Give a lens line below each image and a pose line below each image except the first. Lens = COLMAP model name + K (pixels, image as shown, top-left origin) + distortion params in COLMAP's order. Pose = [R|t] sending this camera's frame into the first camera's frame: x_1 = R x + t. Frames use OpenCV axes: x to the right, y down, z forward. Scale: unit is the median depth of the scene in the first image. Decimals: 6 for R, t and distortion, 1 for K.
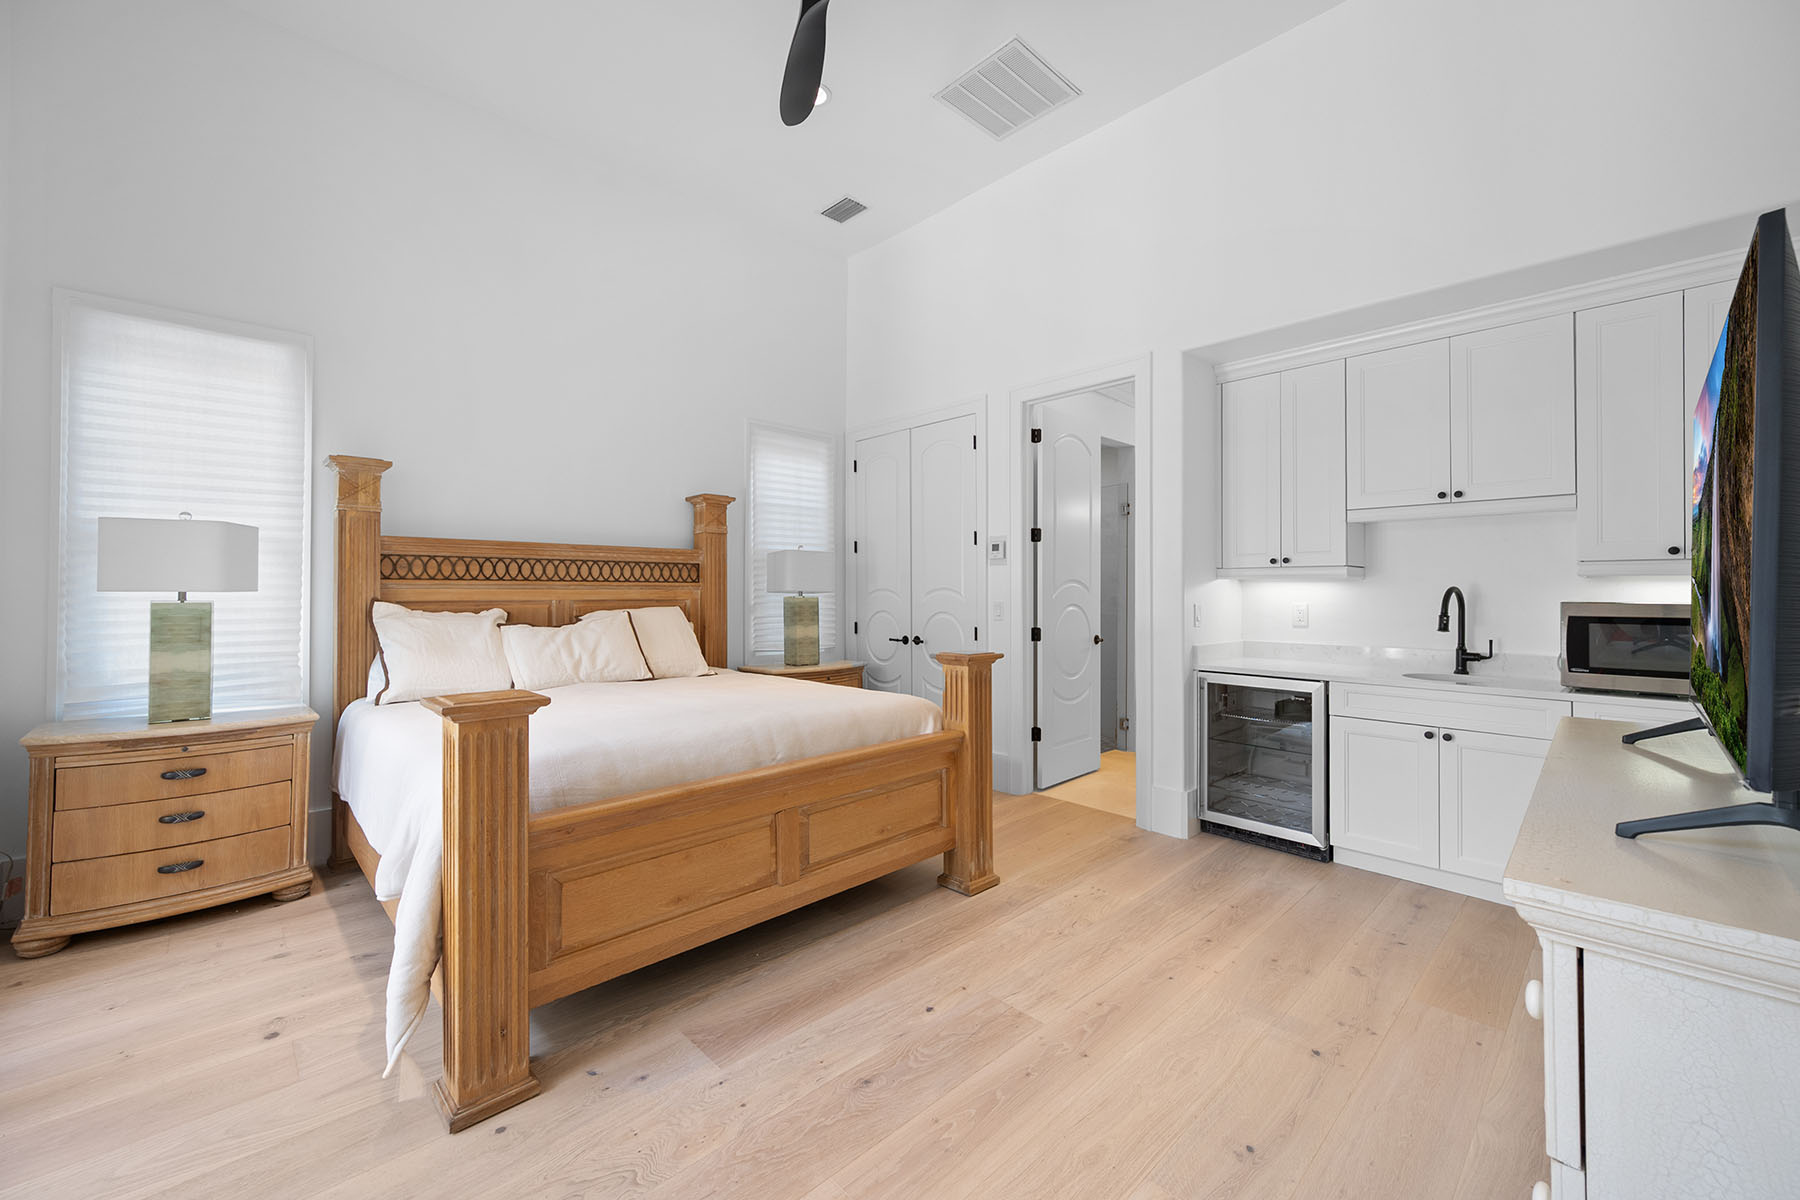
lens RADIAL K [[713.7, 0, 902.6], [0, 713.7, 581.7], [0, 0, 1]] dist [0.001136, -0.000132]
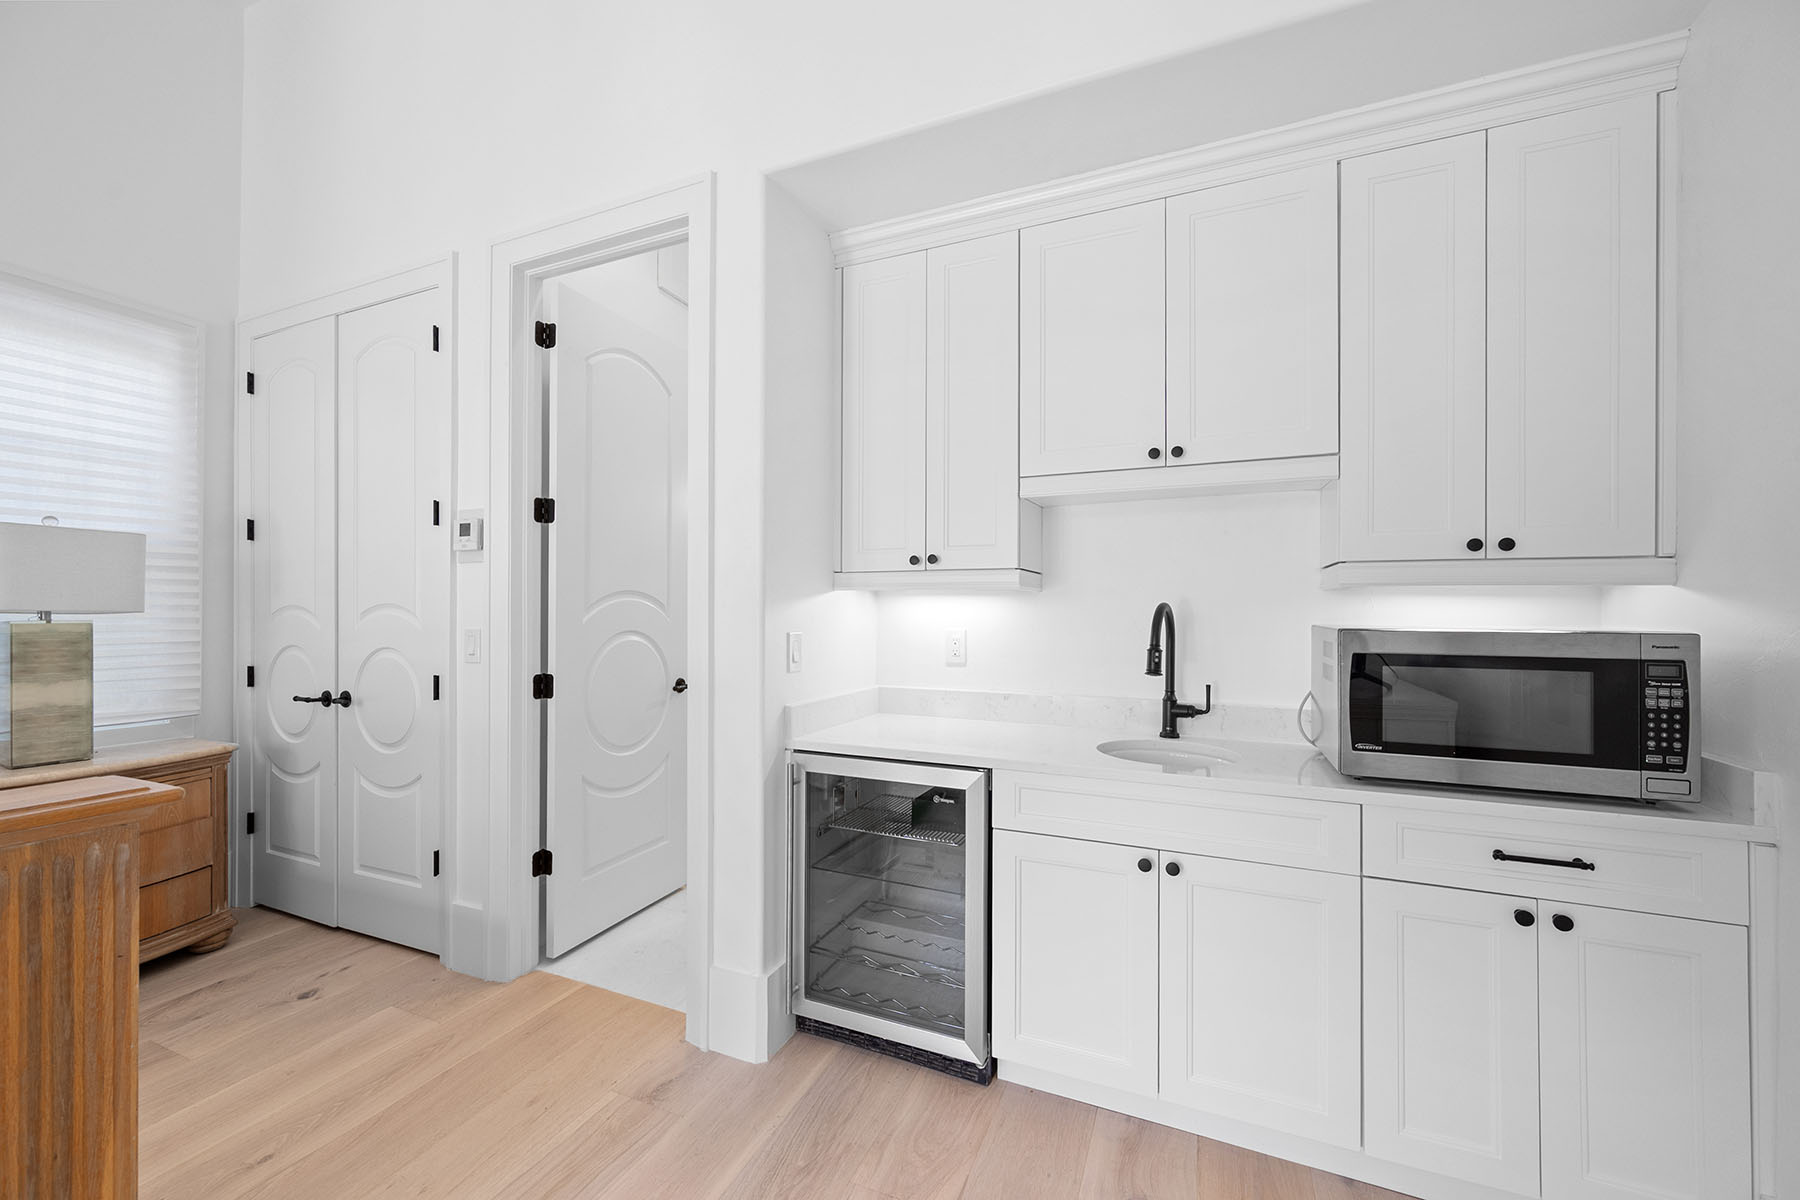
lens RADIAL K [[692.2, 0, 896.5], [0, 692.2, 604.7], [0, 0, 1]] dist [0.009440, 0.000073]
pose [[0.922920, 0.001799, 0.384988, 0.277397], [-0.004656, 0.999968, 0.006489, 0.005135], [-0.384964, -0.007781, 0.922899, 0.459908]]
